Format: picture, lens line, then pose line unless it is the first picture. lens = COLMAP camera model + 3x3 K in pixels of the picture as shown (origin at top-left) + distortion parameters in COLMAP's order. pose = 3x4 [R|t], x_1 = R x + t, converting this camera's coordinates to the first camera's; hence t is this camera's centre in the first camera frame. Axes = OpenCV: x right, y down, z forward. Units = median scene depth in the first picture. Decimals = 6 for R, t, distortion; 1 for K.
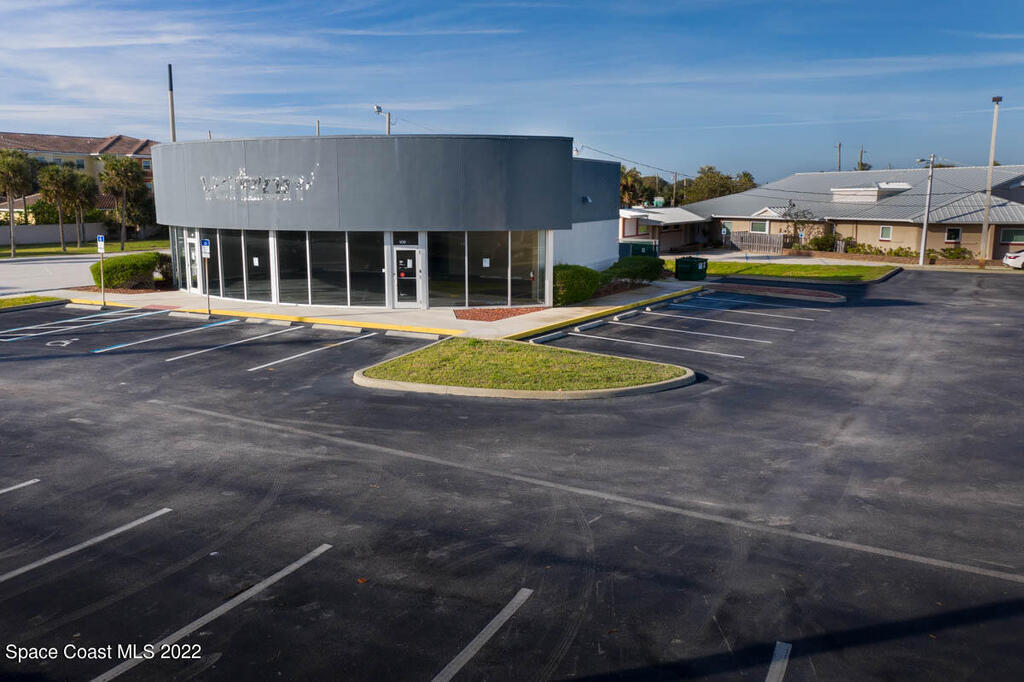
lens RADIAL K [[830.8, 0, 514.0], [0, 830.8, 338.0], [0, 0, 1]] dist [0.000192, 0.004946]
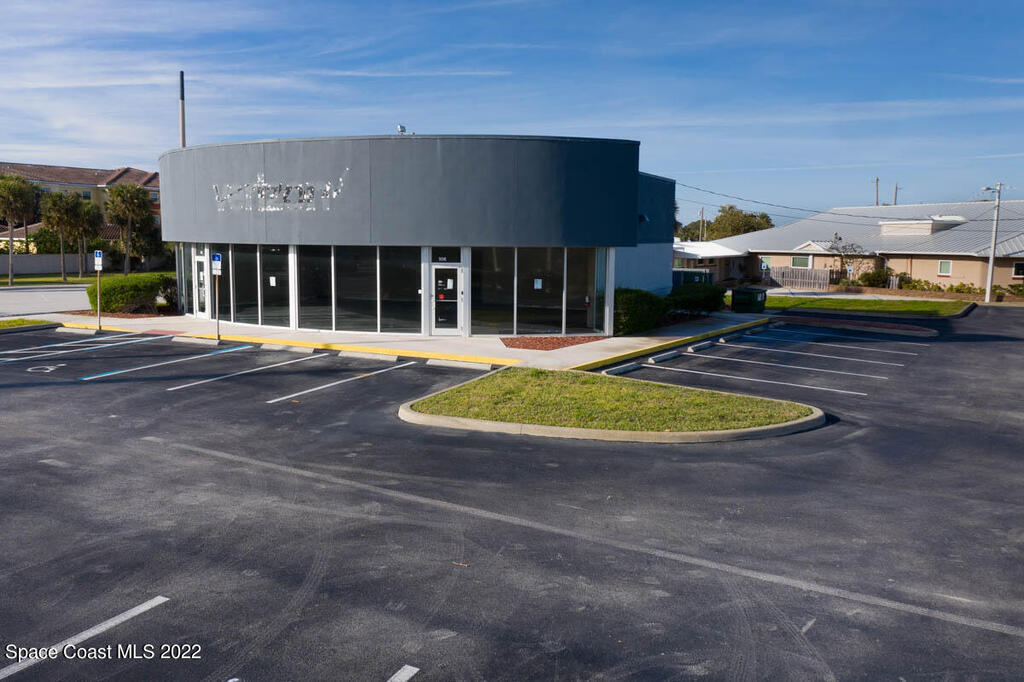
lens RADIAL K [[839.8, 0, 504.6], [0, 839.8, 337.7], [0, 0, 1]] dist [0.000099, 0.001341]
pose [[0.999810, 0.010595, -0.016367, -0.053962], [-0.011439, 0.998562, -0.052372, 0.011557], [0.015788, 0.052549, 0.998494, 0.129745]]
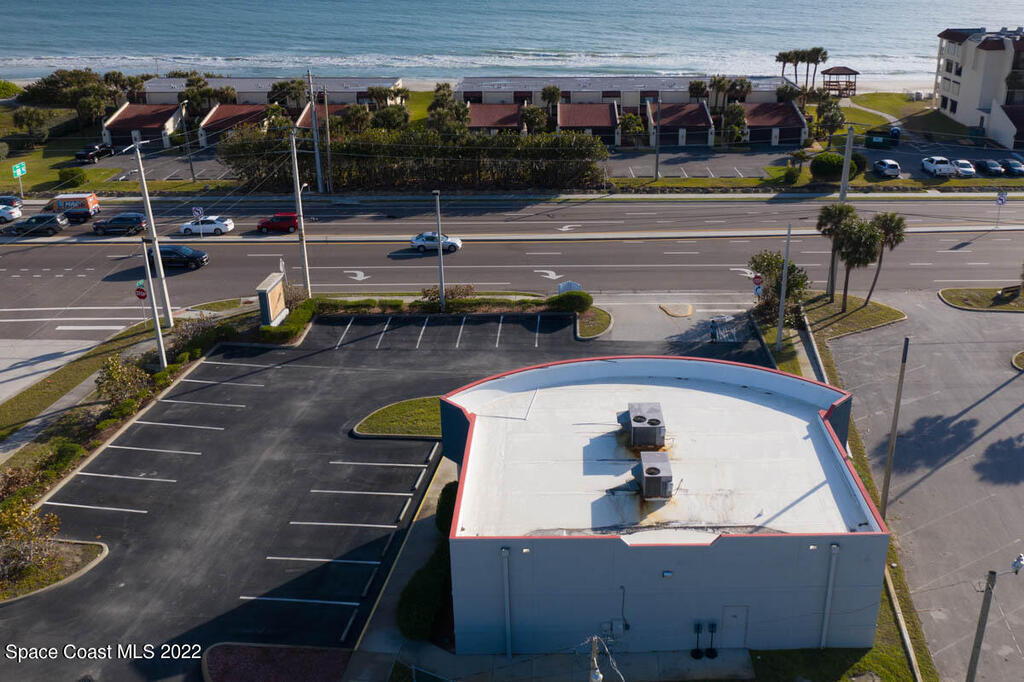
lens RADIAL K [[912.7, 0, 512.0], [0, 912.7, 341.0], [0, 0, 1]] dist [0.065000, 0.002819]
pose [[-0.924698, 0.172144, -0.339558, 0.449618], [-0.048266, 0.831719, 0.553095, -1.151056], [0.377629, 0.527835, -0.760780, 2.124152]]
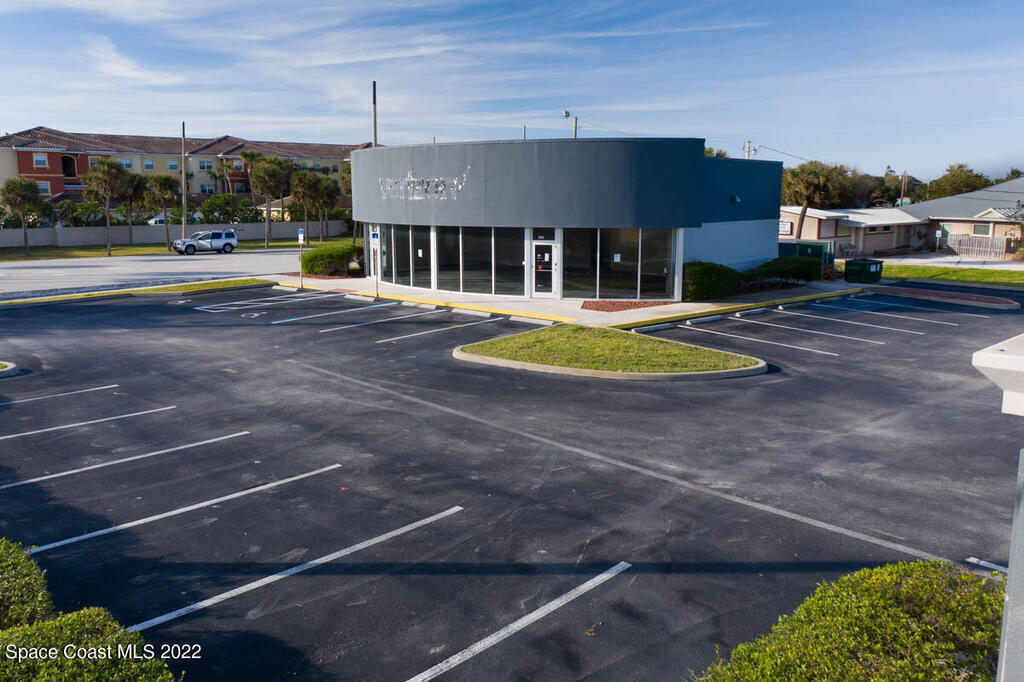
lens RADIAL K [[830.8, 0, 514.0], [0, 830.8, 338.0], [0, 0, 1]] dist [0.000192, 0.004946]
pose [[0.959454, 0.046708, -0.277969, 0.141949], [-0.047037, 0.998878, 0.005489, 0.012413], [0.277913, 0.007808, 0.960574, -0.059361]]
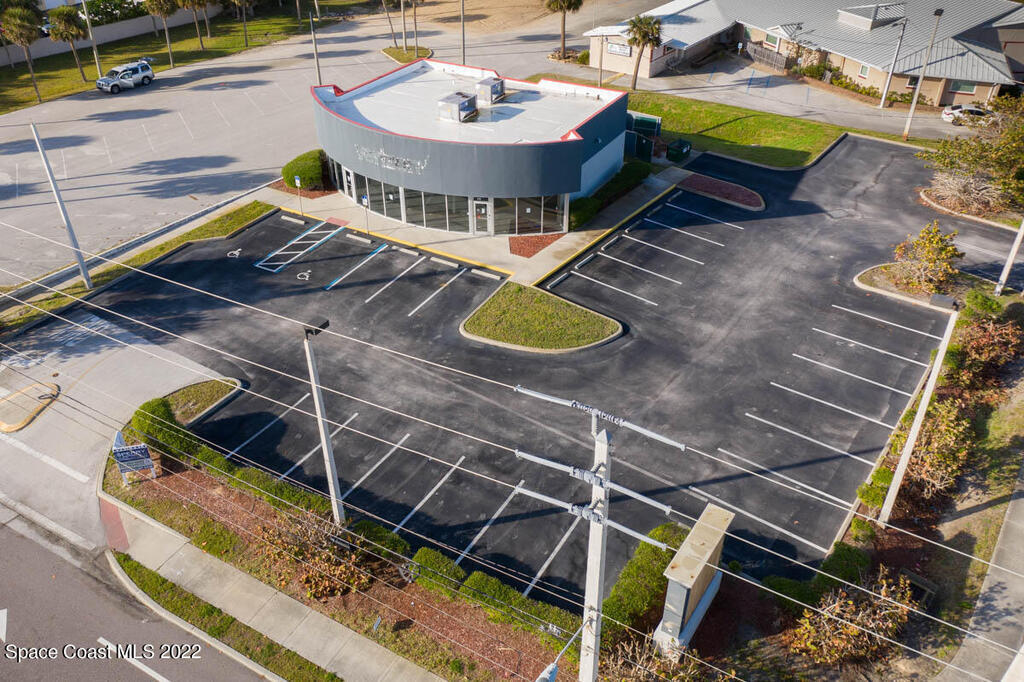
lens RADIAL K [[815.7, 0, 512.0], [0, 815.7, 341.0], [0, 0, 1]] dist [-0.002141, 0.001651]
pose [[0.996685, 0.041795, -0.069795, 0.060495], [-0.008403, 0.906236, 0.422689, -0.554210], [0.080917, -0.420701, 0.903583, -0.612929]]
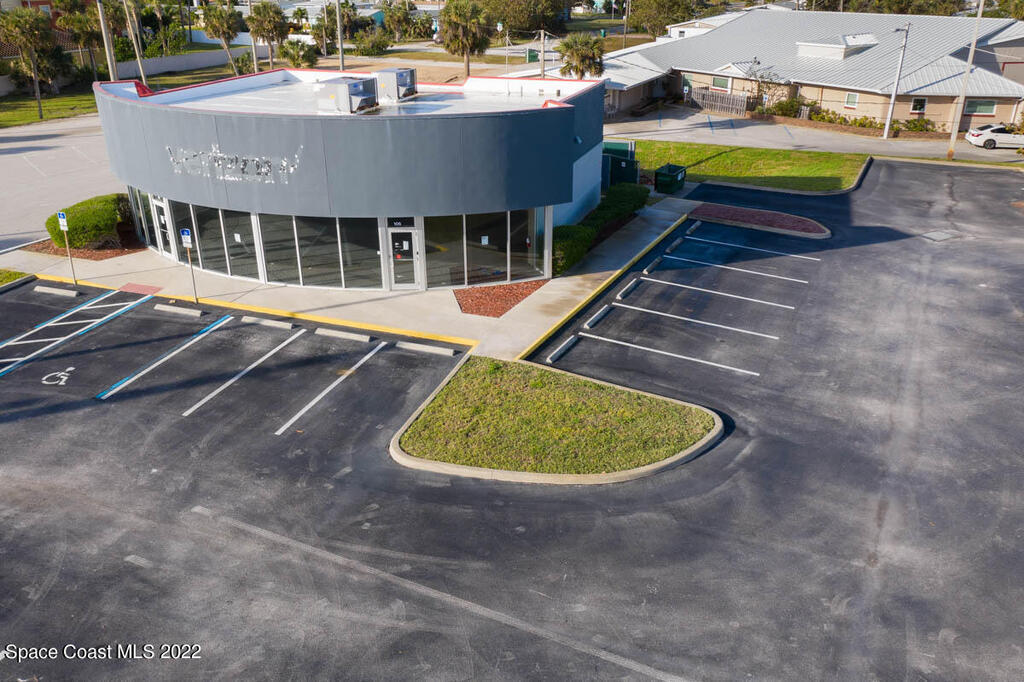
lens RADIAL K [[821.2, 0, 510.5], [0, 821.2, 337.1], [0, 0, 1]] dist [0.002232, 0.004258]
pose [[0.996389, -0.040573, 0.074590, -0.080337], [0.020472, 0.967325, 0.252712, -0.224807], [-0.082406, -0.250273, 0.964662, 0.049545]]
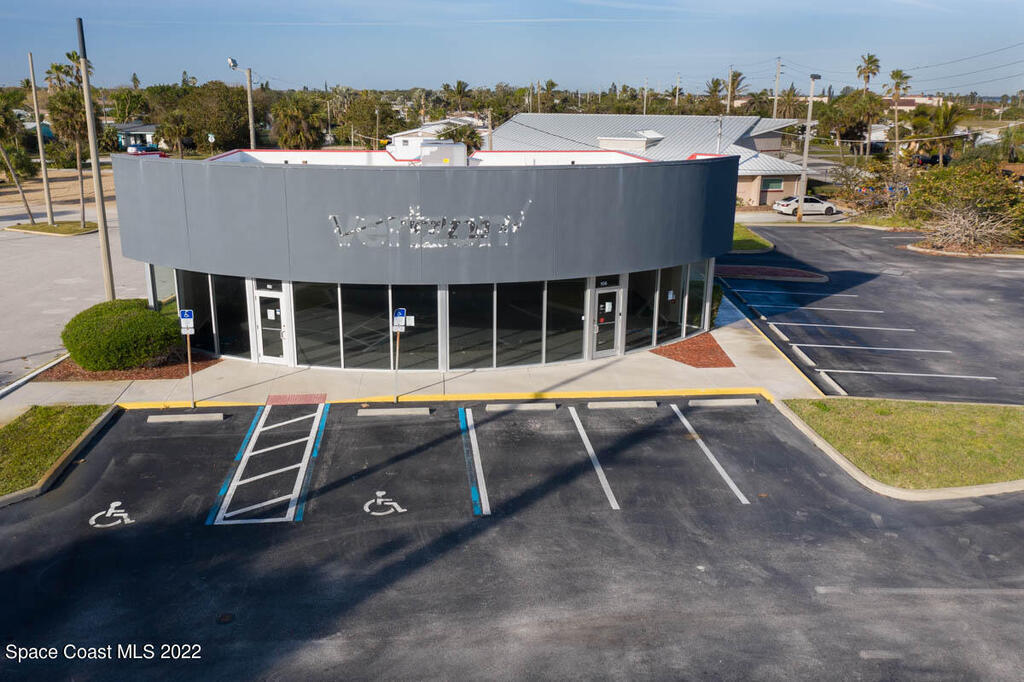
lens RADIAL K [[839.8, 0, 504.6], [0, 839.8, 337.7], [0, 0, 1]] dist [0.000099, 0.001341]
pose [[0.856295, -0.135503, 0.498396, -0.663773], [0.079093, 0.987992, 0.132723, -0.183762], [-0.510395, -0.074231, 0.856730, 0.300227]]
